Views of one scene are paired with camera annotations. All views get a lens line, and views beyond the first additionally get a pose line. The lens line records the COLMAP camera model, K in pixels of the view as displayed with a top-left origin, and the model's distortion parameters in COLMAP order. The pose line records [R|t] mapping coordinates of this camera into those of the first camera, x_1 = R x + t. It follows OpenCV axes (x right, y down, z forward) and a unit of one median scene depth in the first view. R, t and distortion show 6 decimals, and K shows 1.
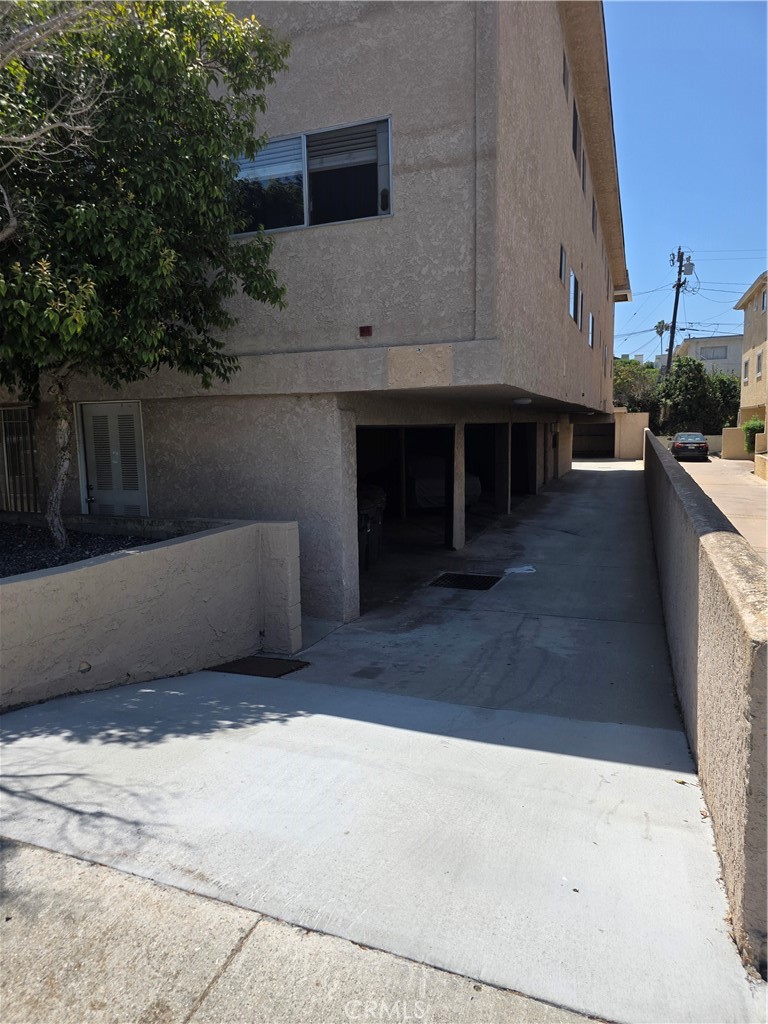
lens RADIAL K [[681.1, 0, 368.5], [0, 681.1, 516.0], [0, 0, 1]] dist [0.071552, -0.074321]
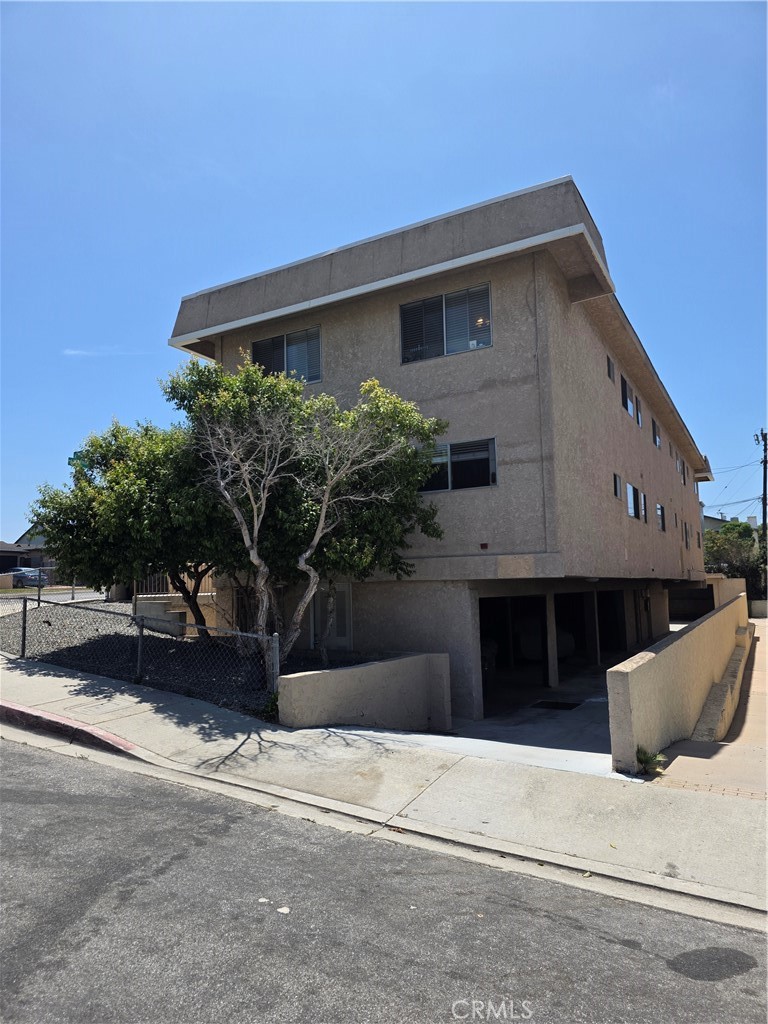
lens RADIAL K [[681.1, 0, 368.5], [0, 681.1, 516.0], [0, 0, 1]] dist [0.071552, -0.074321]
pose [[0.988467, -0.015068, -0.150685, -0.032840], [-0.020025, 0.973295, -0.228685, 0.065524], [0.150106, 0.229065, 0.961768, -0.769632]]
